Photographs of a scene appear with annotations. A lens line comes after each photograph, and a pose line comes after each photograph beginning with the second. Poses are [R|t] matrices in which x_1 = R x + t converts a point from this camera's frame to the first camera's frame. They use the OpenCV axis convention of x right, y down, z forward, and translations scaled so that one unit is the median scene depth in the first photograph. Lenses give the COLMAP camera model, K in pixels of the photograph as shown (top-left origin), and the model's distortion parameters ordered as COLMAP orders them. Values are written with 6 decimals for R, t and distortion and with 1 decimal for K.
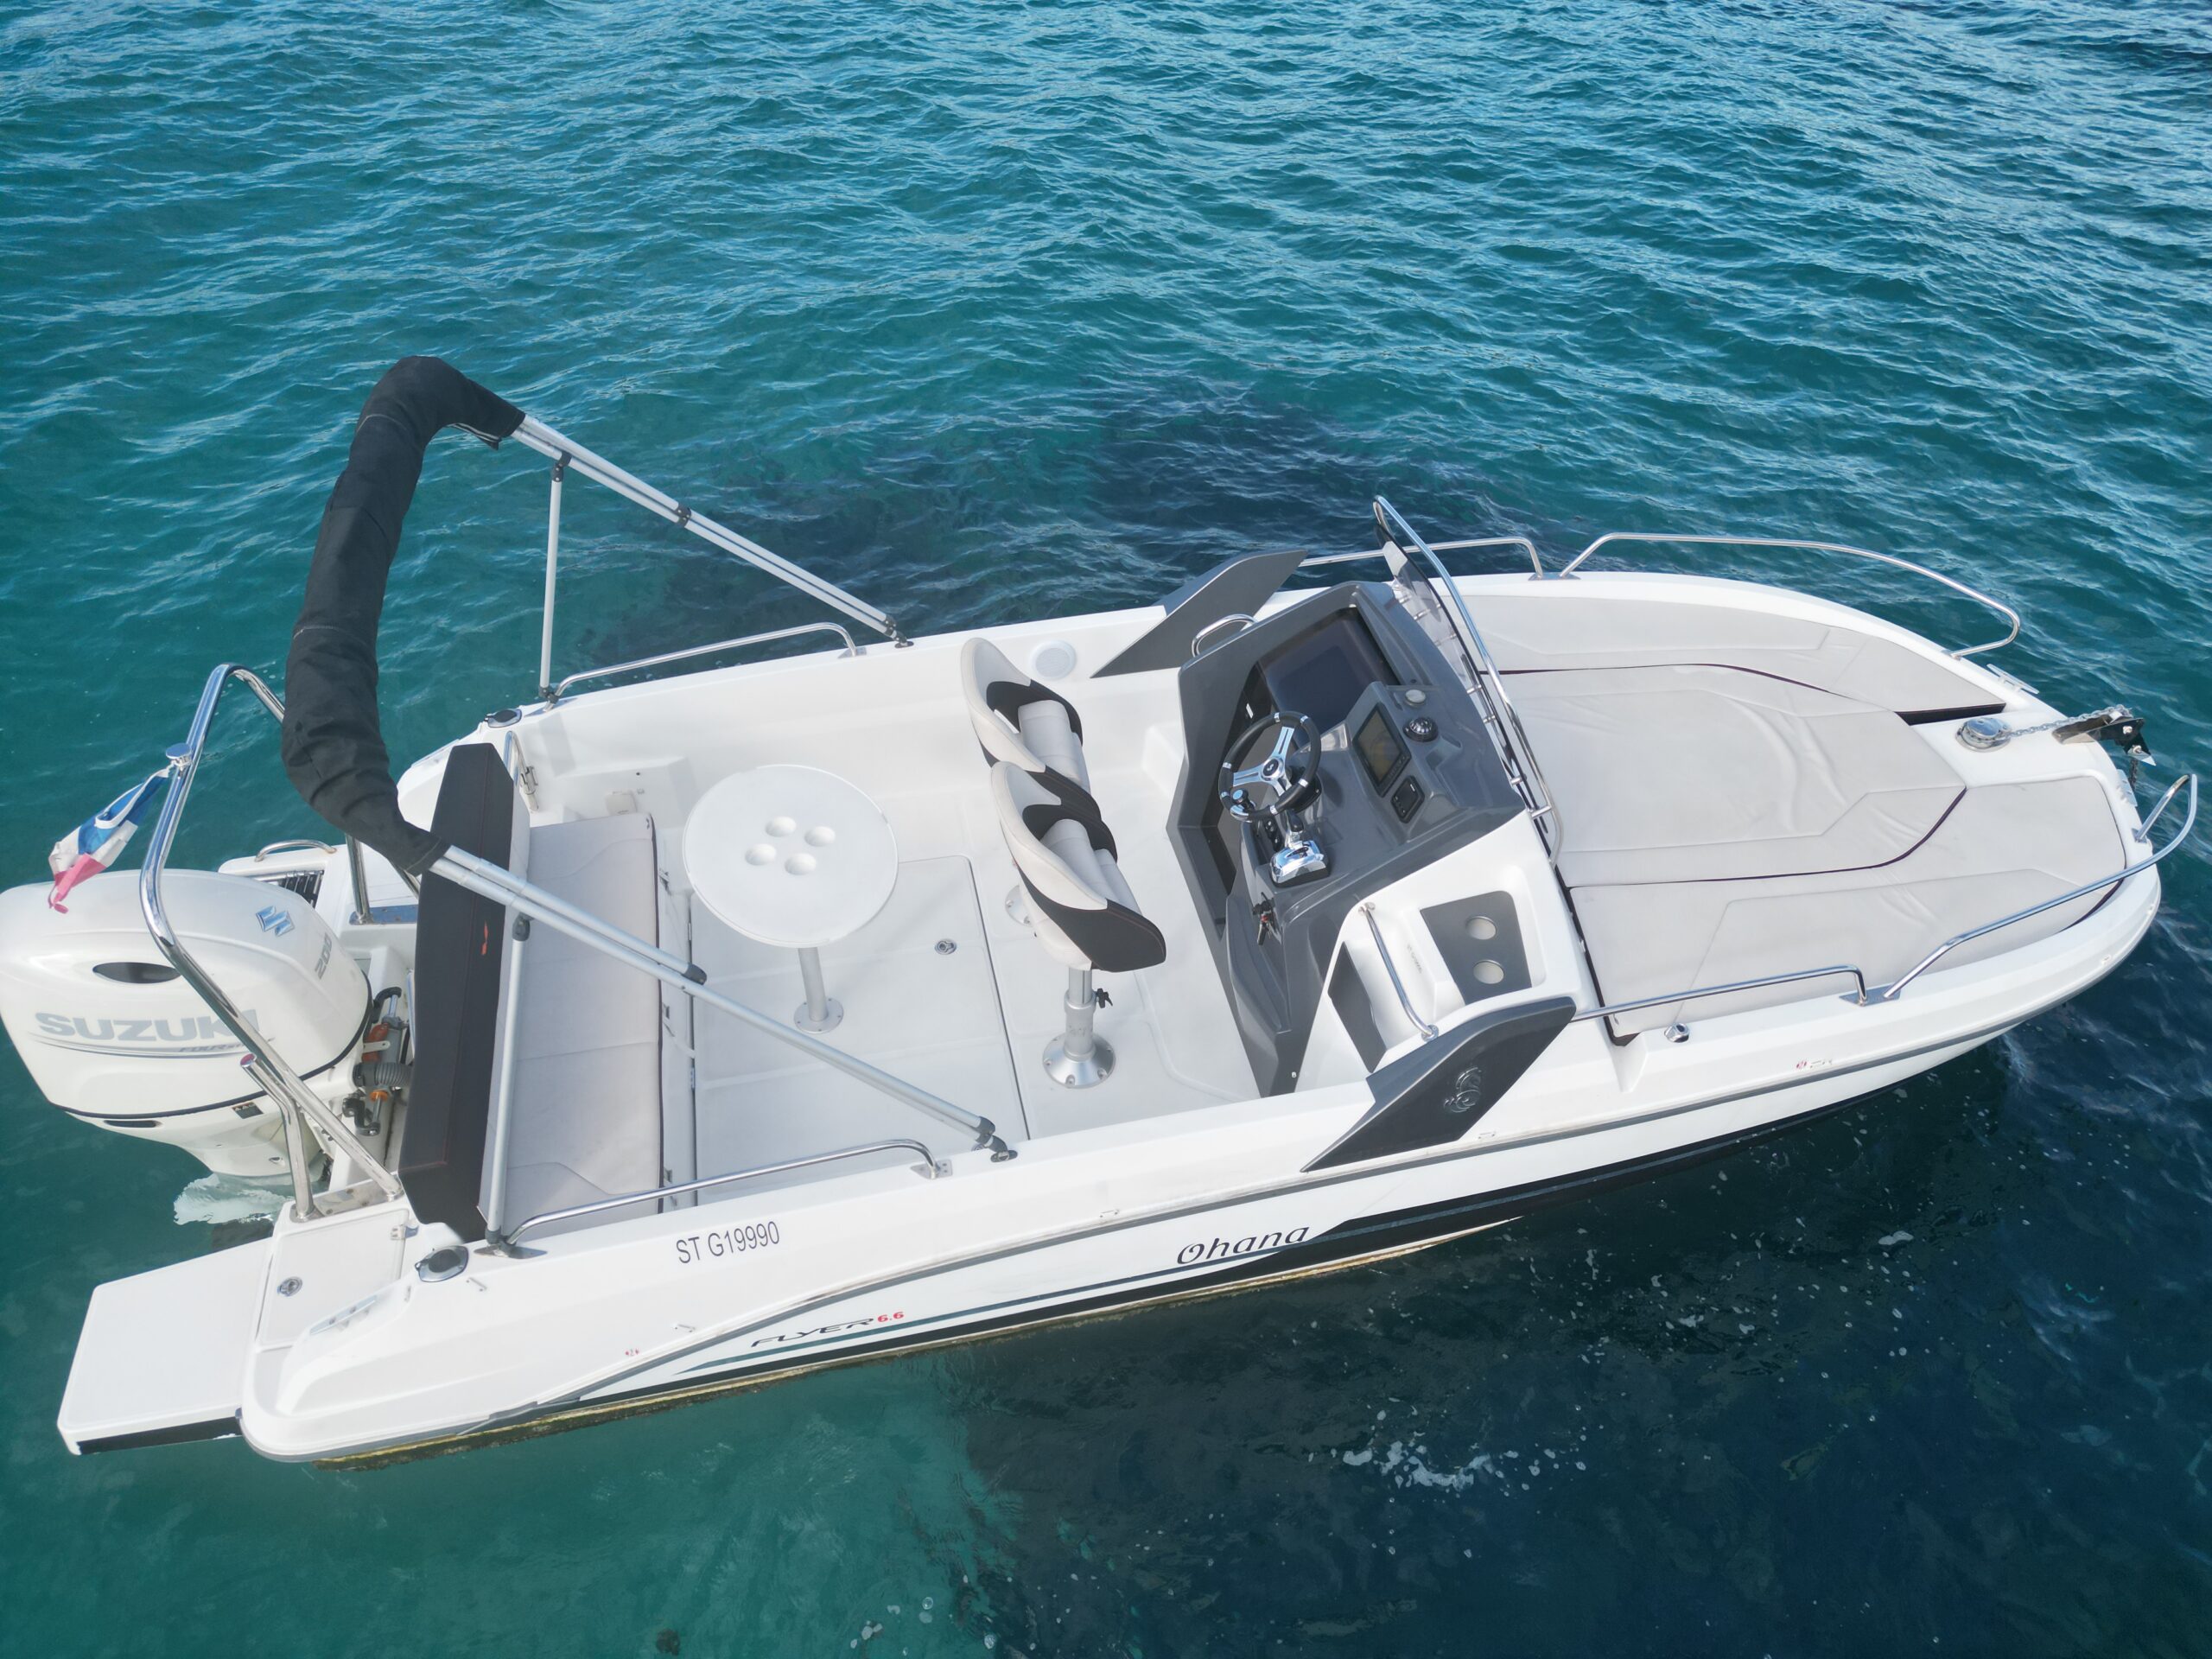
lens RADIAL K [[1575.6, 0, 1105.1], [0, 1575.6, 820.9], [0, 0, 1]] dist [0.012862, -0.005902]
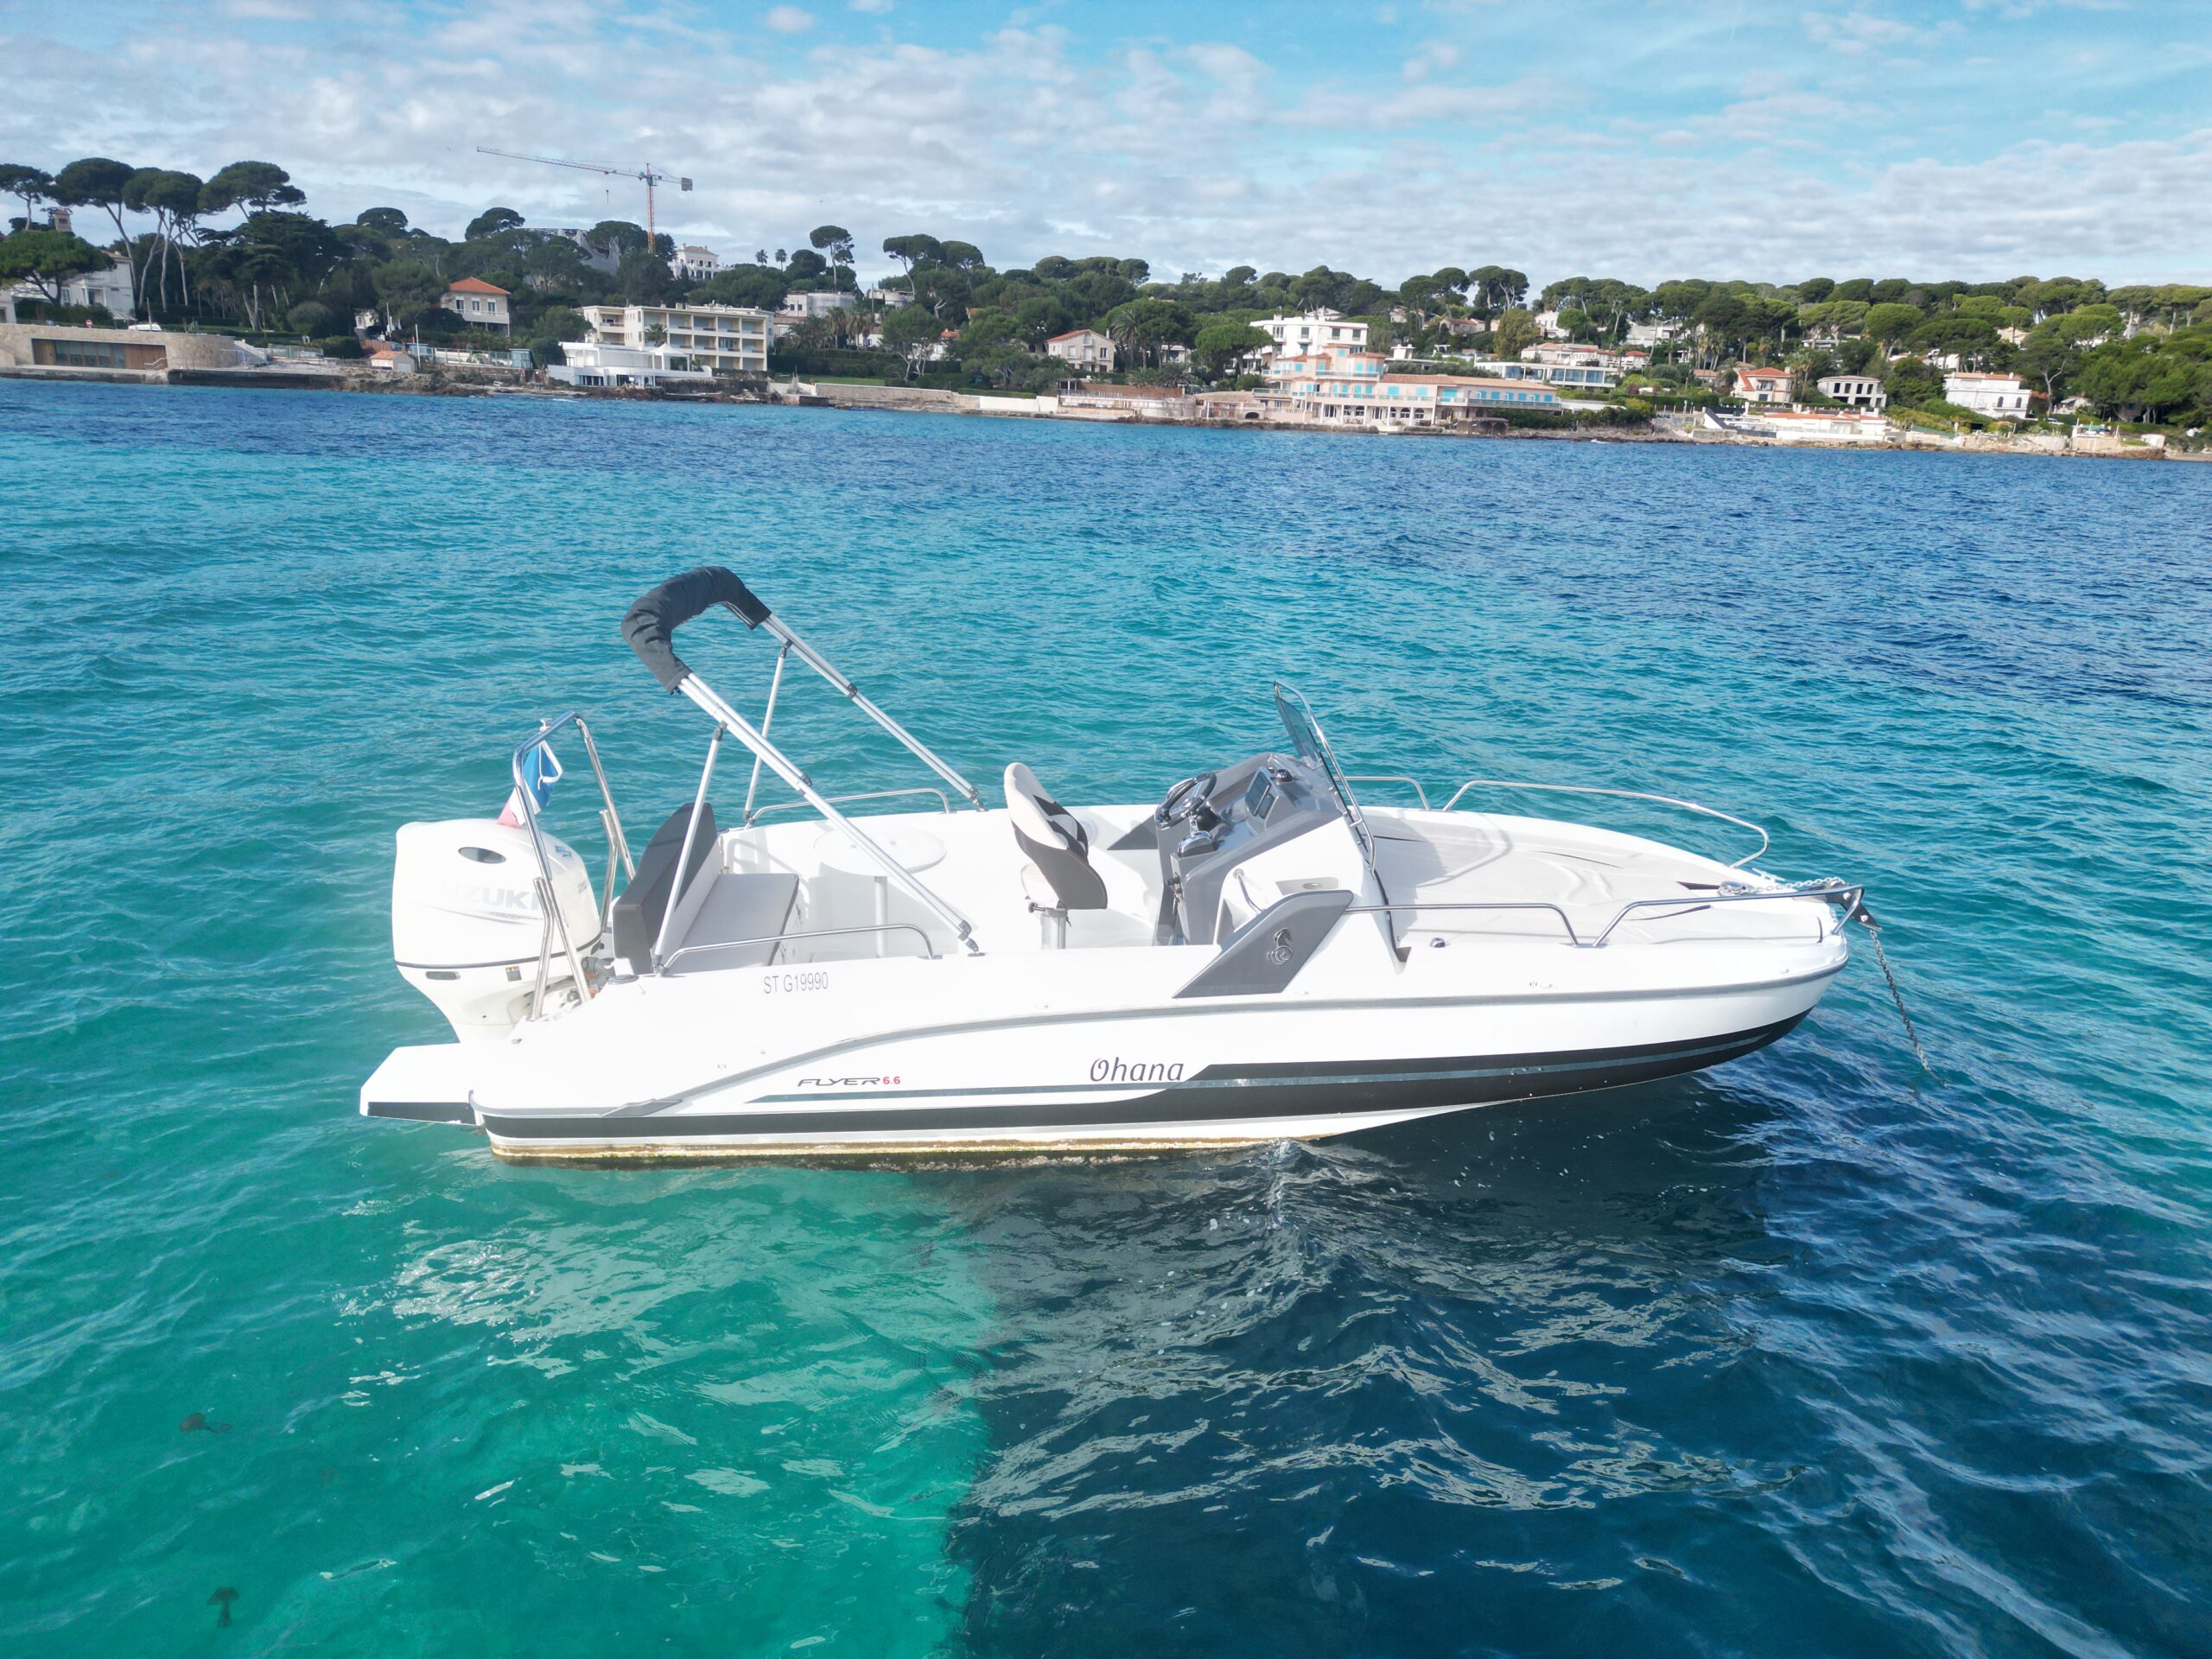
lens RADIAL K [[1575.6, 0, 1108.0], [0, 1575.6, 838.1], [0, 0, 1]] dist [0.012862, -0.005902]
pose [[0.990008, 0.036387, -0.136234, 0.238995], [-0.095504, 0.883827, -0.457961, 0.710207], [0.103743, 0.466397, 0.878471, -0.358984]]
